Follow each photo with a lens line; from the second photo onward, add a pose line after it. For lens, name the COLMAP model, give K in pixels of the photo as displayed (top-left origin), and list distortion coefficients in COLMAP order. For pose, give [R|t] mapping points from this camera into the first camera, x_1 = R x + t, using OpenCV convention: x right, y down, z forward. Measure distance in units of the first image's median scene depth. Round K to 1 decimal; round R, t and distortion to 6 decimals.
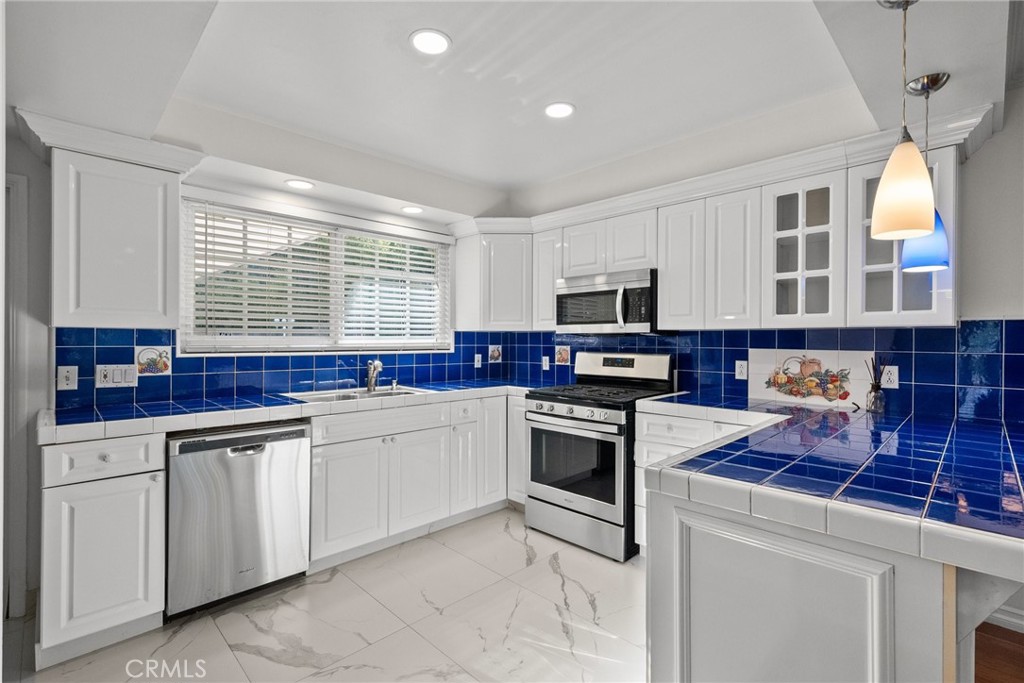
lens RADIAL K [[471.3, 0, 515.9], [0, 471.3, 340.4], [0, 0, 1]] dist [-0.004794, 0.004927]
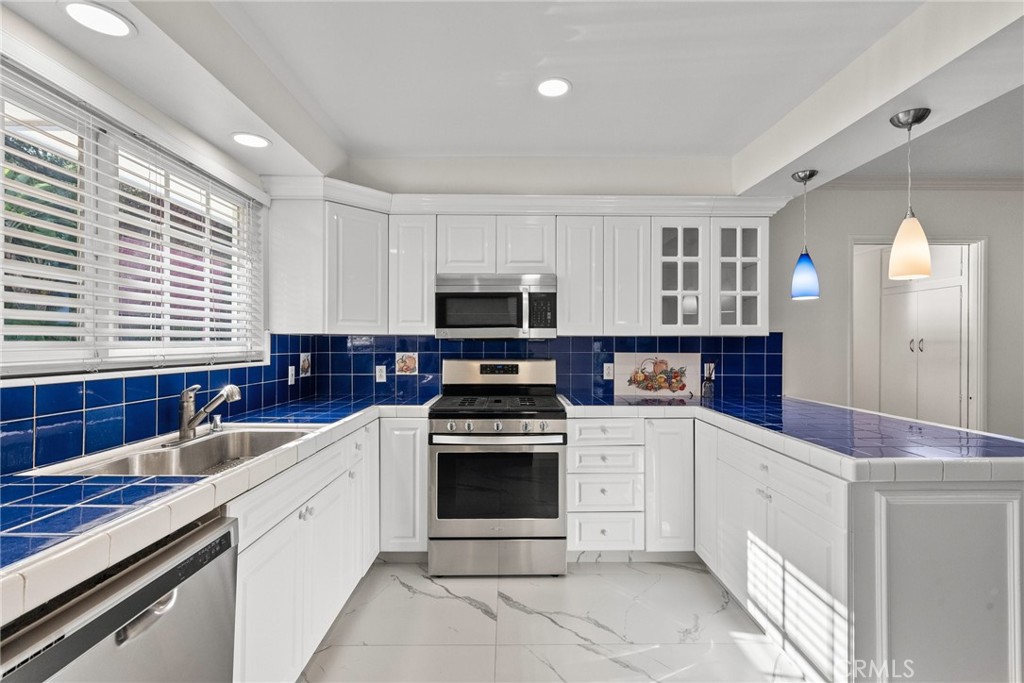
lens RADIAL K [[471.3, 0, 516.0], [0, 471.3, 340.7], [0, 0, 1]] dist [-0.004794, 0.004927]
pose [[0.697950, 0.002088, 0.716144, -0.458193], [0.002558, 0.999982, -0.005408, -0.005705], [-0.716142, 0.005607, 0.697932, 0.334110]]
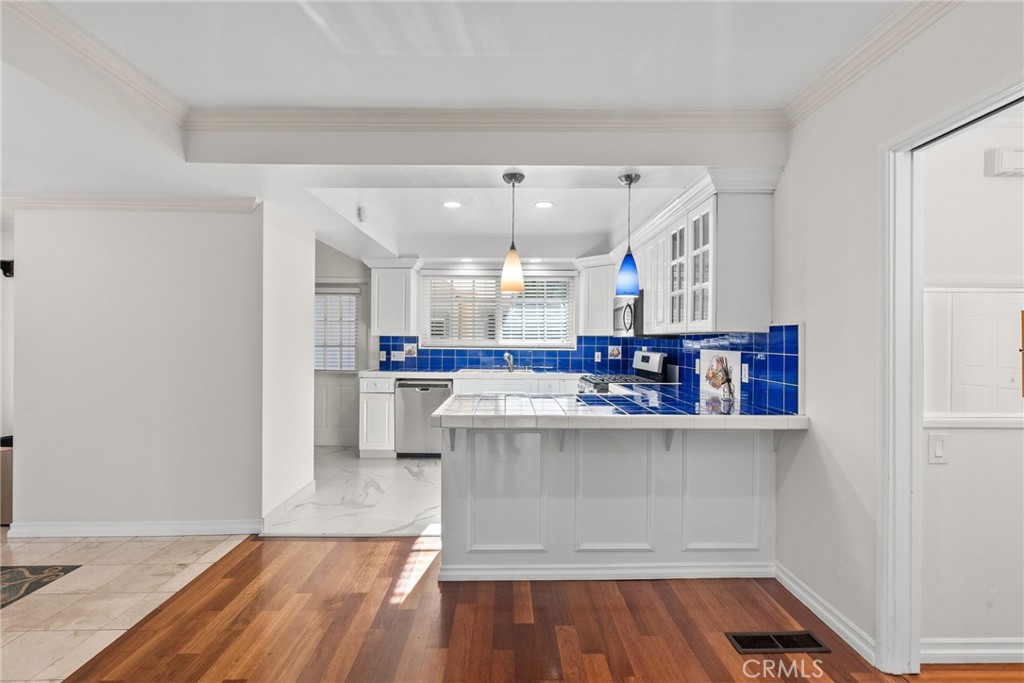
lens RADIAL K [[471.3, 0, 514.3], [0, 471.3, 341.0], [0, 0, 1]] dist [-0.004794, 0.004927]
pose [[0.712825, 0.002417, -0.701338, 0.929811], [-0.005752, 0.999981, -0.002401, 0.001640], [0.701318, 0.005746, 0.712825, -0.213232]]
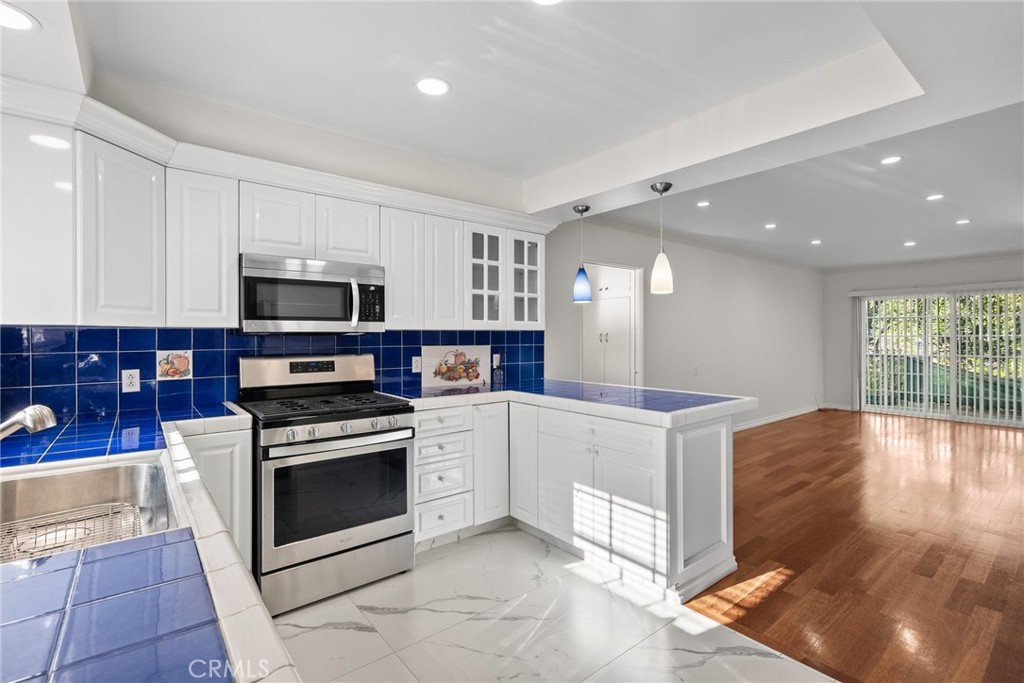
lens RADIAL K [[471.3, 0, 522.1], [0, 471.3, 333.7], [0, 0, 1]] dist [-0.004794, 0.004927]
pose [[0.100016, 0.003723, 0.994979, -0.611946], [0.008093, 0.999957, -0.004555, -0.005940], [-0.994953, 0.008508, 0.099982, 0.572849]]
